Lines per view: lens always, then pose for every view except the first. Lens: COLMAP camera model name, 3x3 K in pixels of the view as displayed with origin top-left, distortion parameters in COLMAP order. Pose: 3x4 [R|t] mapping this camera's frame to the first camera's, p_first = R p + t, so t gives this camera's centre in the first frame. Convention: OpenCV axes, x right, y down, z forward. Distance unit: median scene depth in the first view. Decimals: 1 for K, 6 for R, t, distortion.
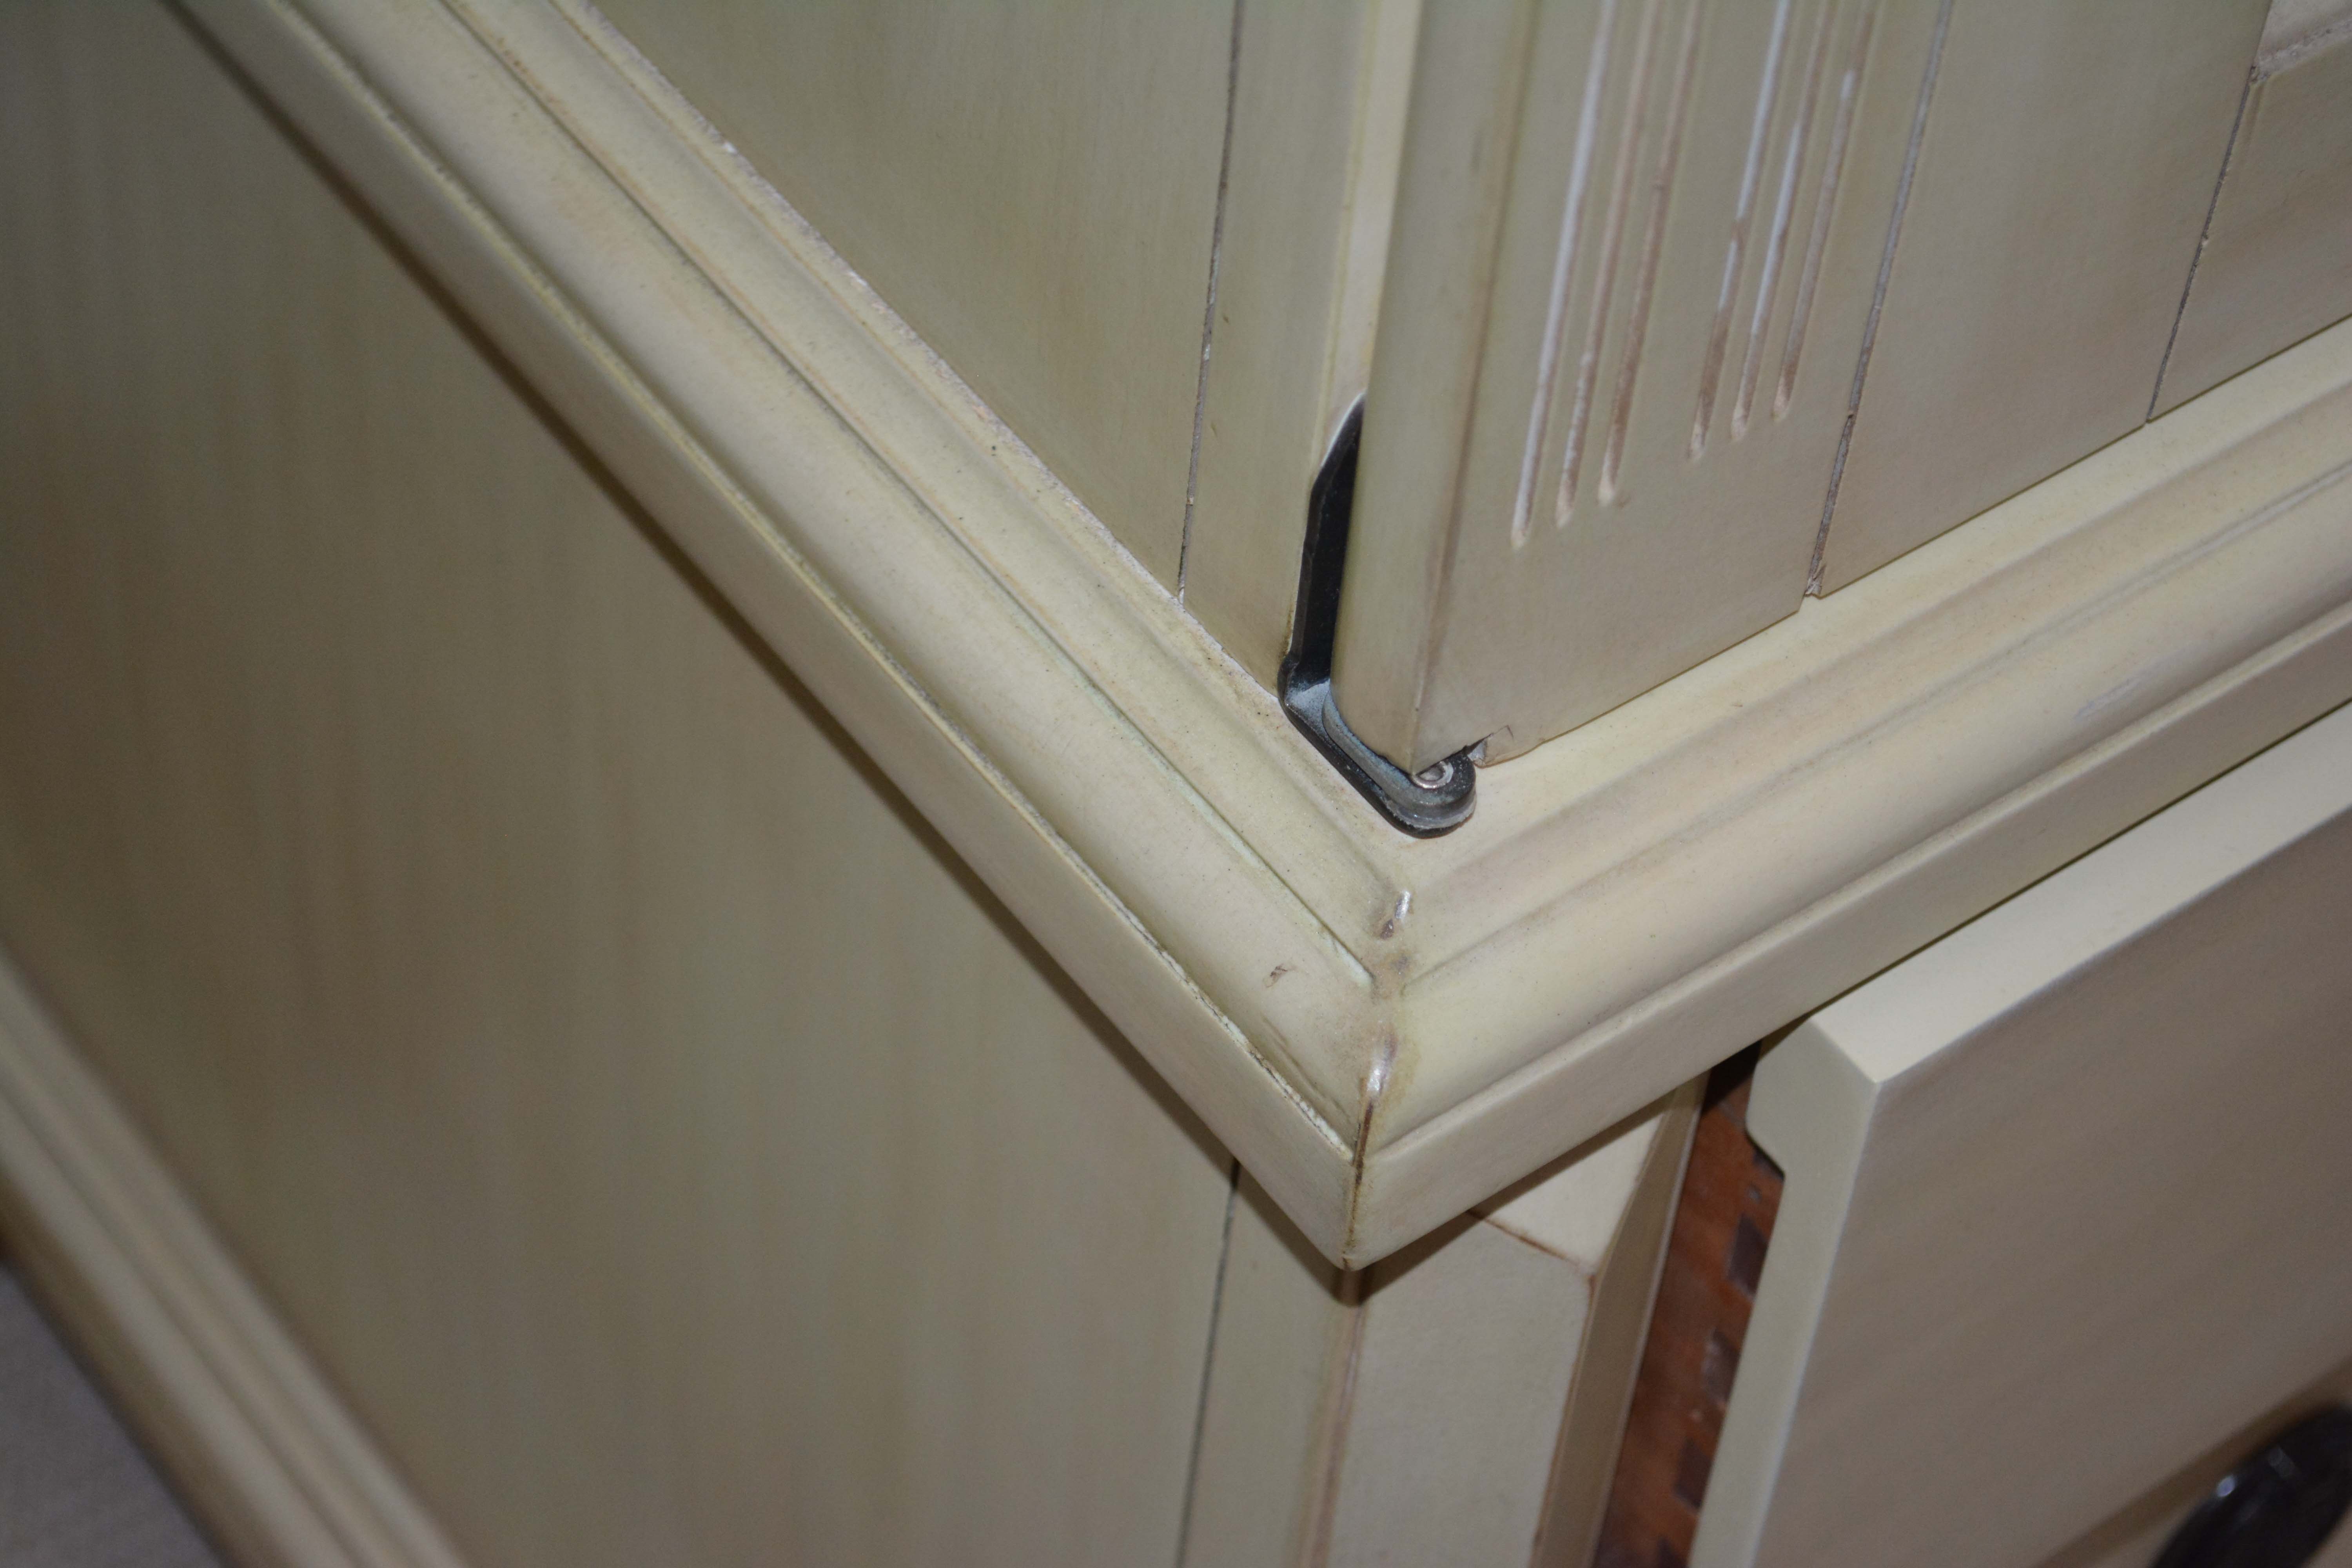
lens RADIAL K [[5112.0, 0, 1176.0], [0, 5112.0, 784.0], [0, 0, 1]] dist [0.059911, 0.224763]
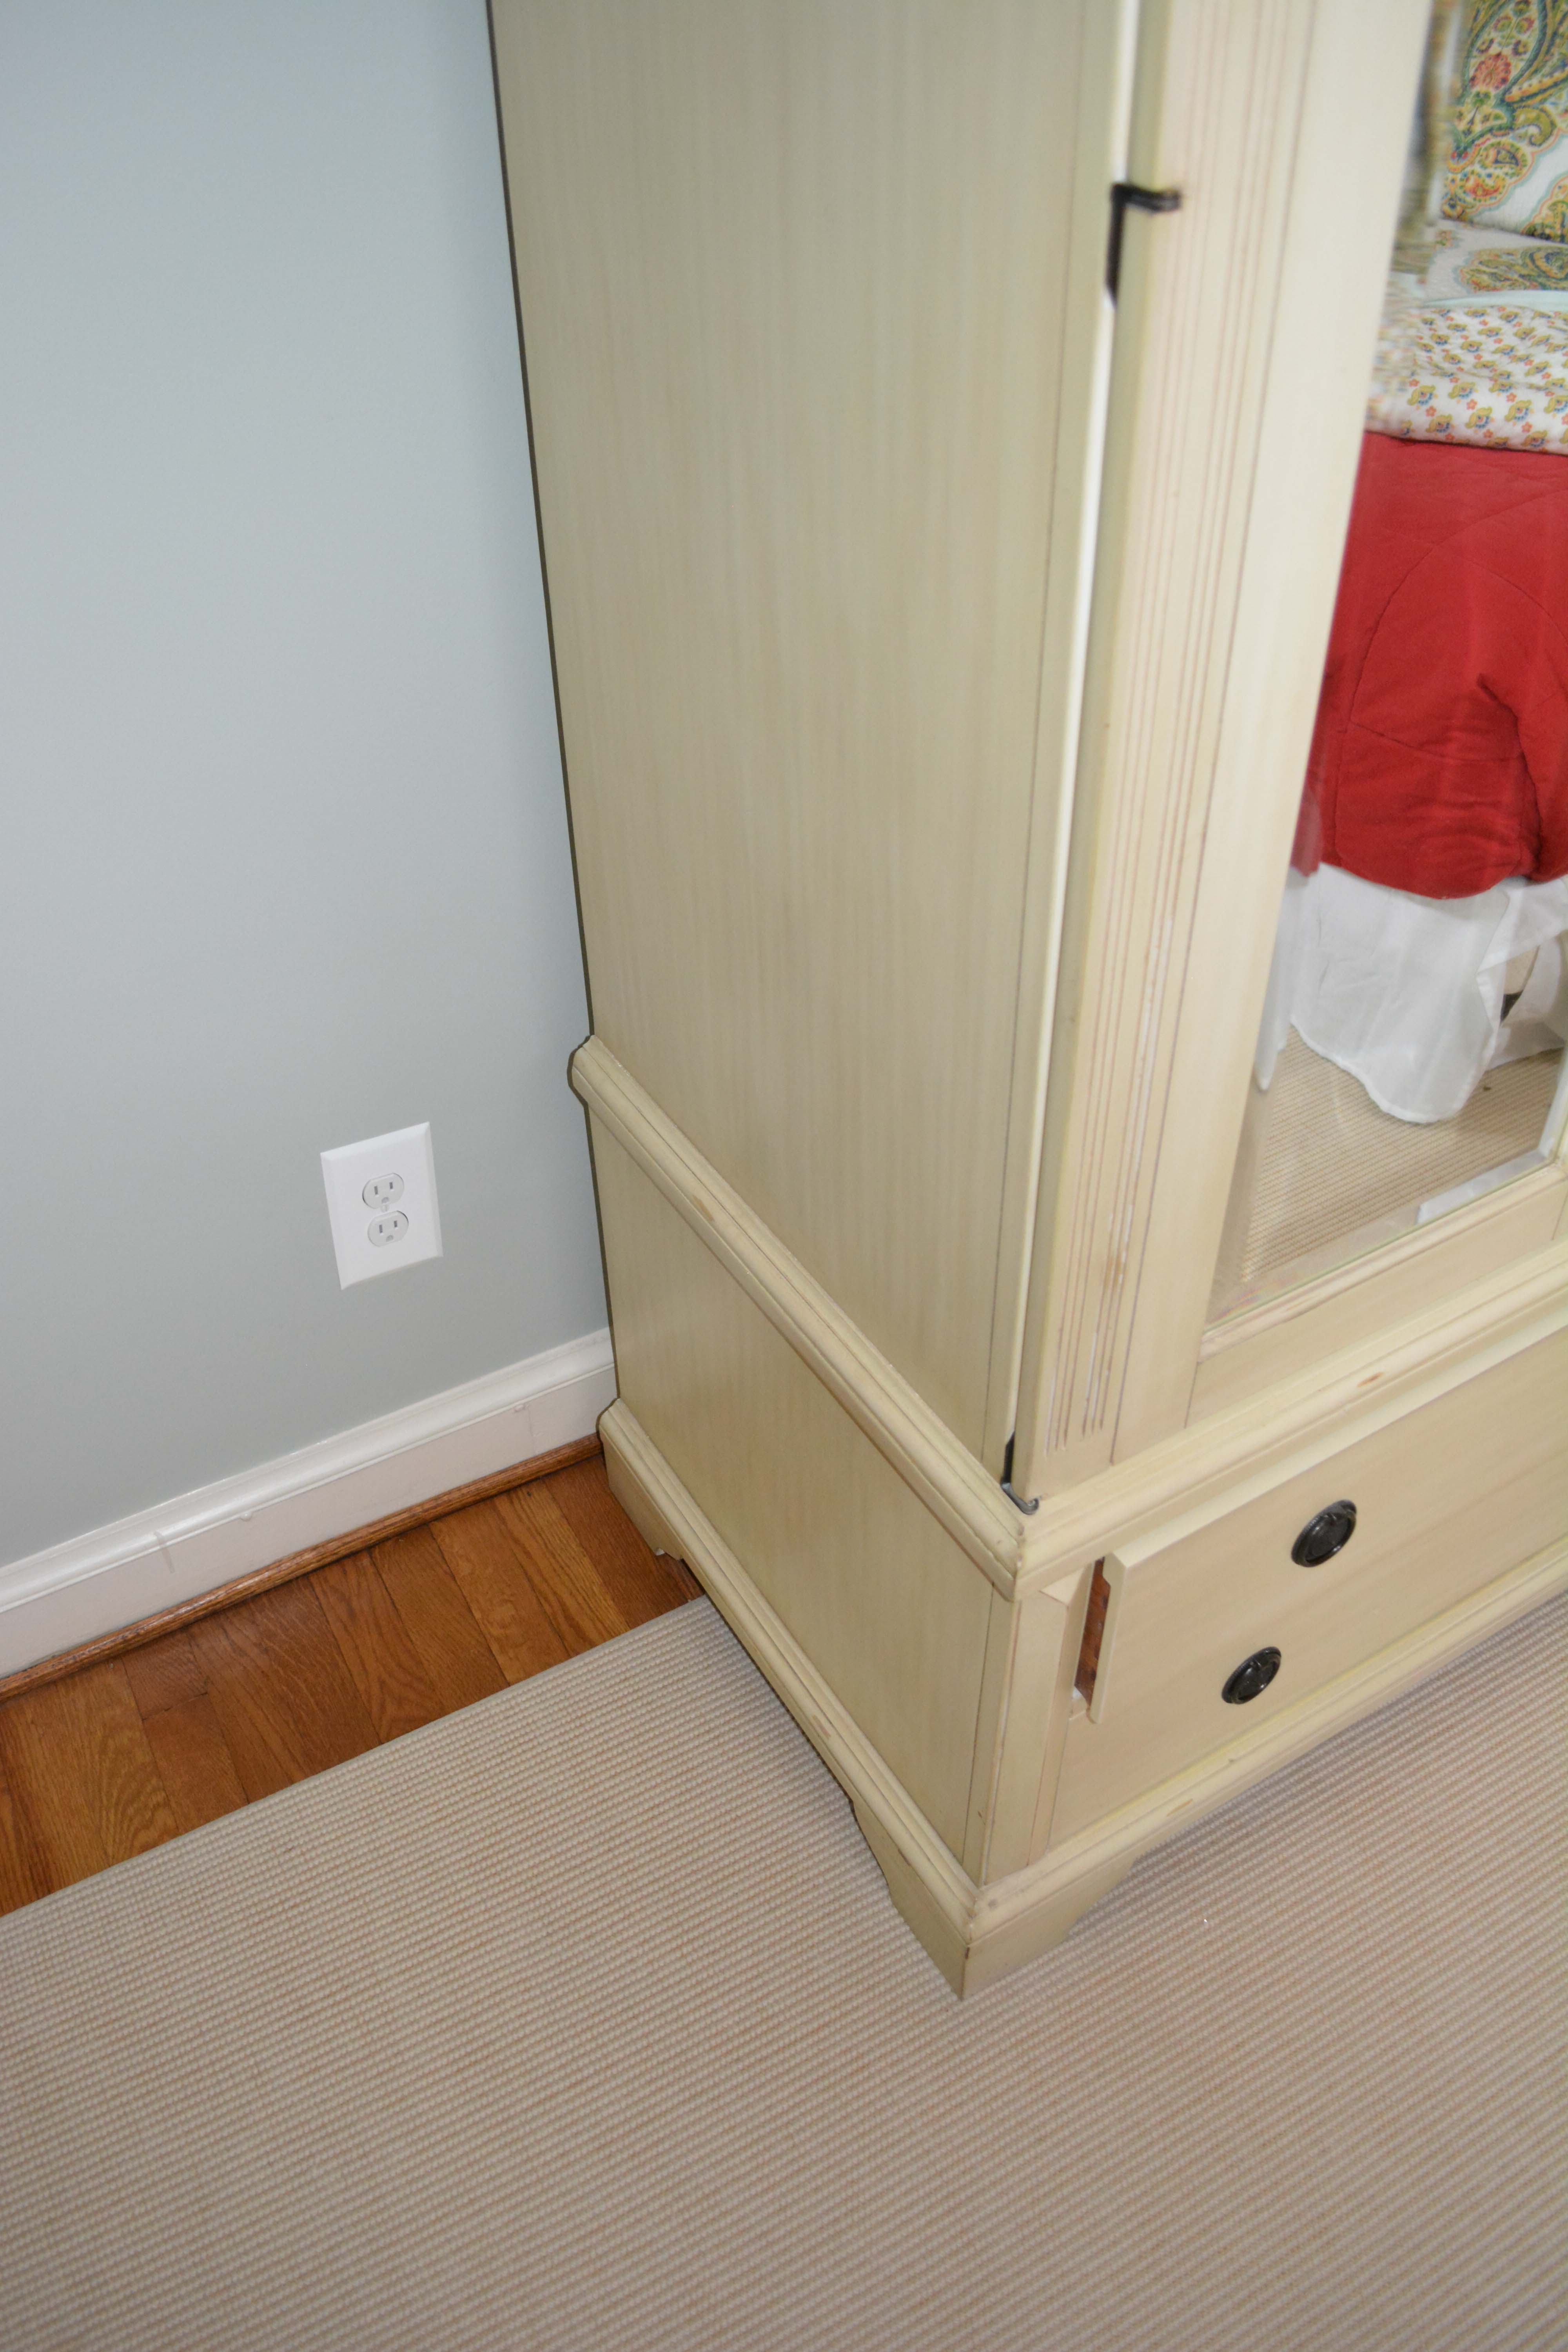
lens RADIAL K [[1833.6, 0, 784.0], [0, 1833.6, 1176.0], [0, 0, 1]] dist [-0.081476, 0.001689]
pose [[0.991550, 0.005410, -0.129610, 0.037656], [-0.024287, 0.989205, -0.144514, -0.049870], [0.127429, 0.146440, 0.980978, -0.768187]]
